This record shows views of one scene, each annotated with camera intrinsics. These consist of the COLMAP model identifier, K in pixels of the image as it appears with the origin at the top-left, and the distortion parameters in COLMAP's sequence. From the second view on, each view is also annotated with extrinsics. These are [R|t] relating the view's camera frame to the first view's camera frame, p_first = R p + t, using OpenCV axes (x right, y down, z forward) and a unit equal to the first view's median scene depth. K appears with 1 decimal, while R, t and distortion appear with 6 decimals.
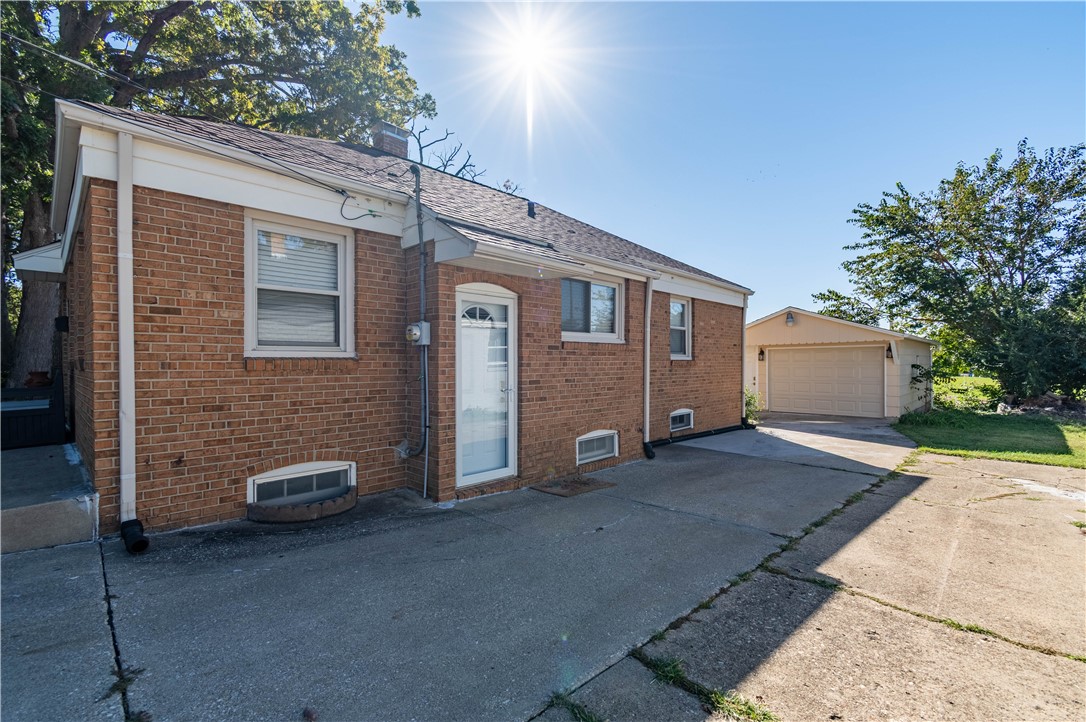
lens RADIAL K [[481.5, 0, 544.6], [0, 481.5, 363.0], [0, 0, 1]] dist [0.001894, -0.000434]
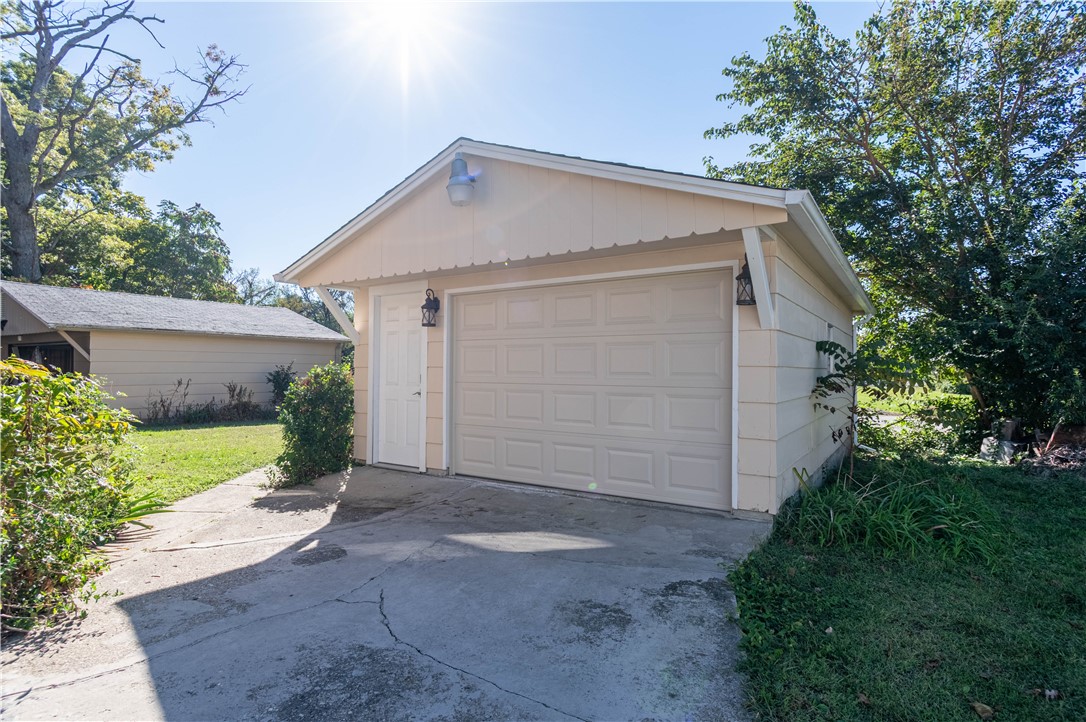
lens RADIAL K [[572.5, 0, 543.0], [0, 572.5, 361.0], [0, 0, 1]] dist [0.002699, 0.000776]
pose [[0.981015, 0.014892, 0.193359, 0.466648], [-0.011266, 0.999740, -0.019841, 0.027632], [-0.193604, 0.017286, 0.980927, 0.604795]]
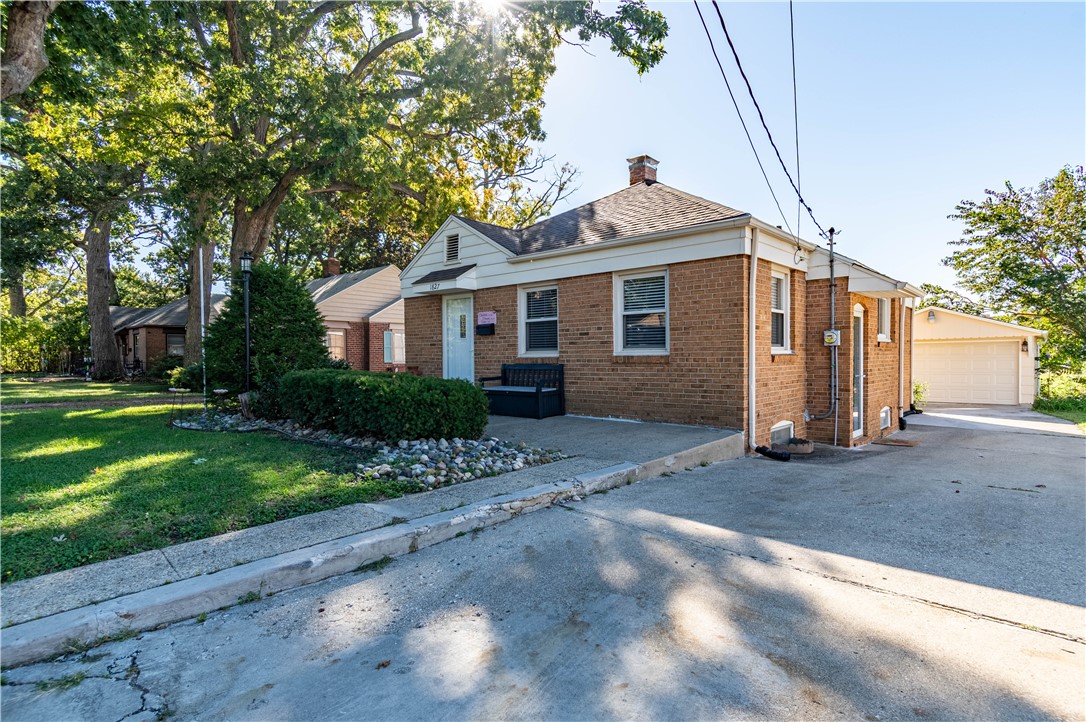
lens RADIAL K [[554.2, 0, 539.0], [0, 554.2, 374.1], [0, 0, 1]] dist [0.003420, 0.000737]
pose [[0.999621, -0.005689, 0.026935, -0.395927], [0.004899, 0.999559, 0.029280, -0.000990], [-0.027089, -0.029137, 0.999208, -0.234127]]
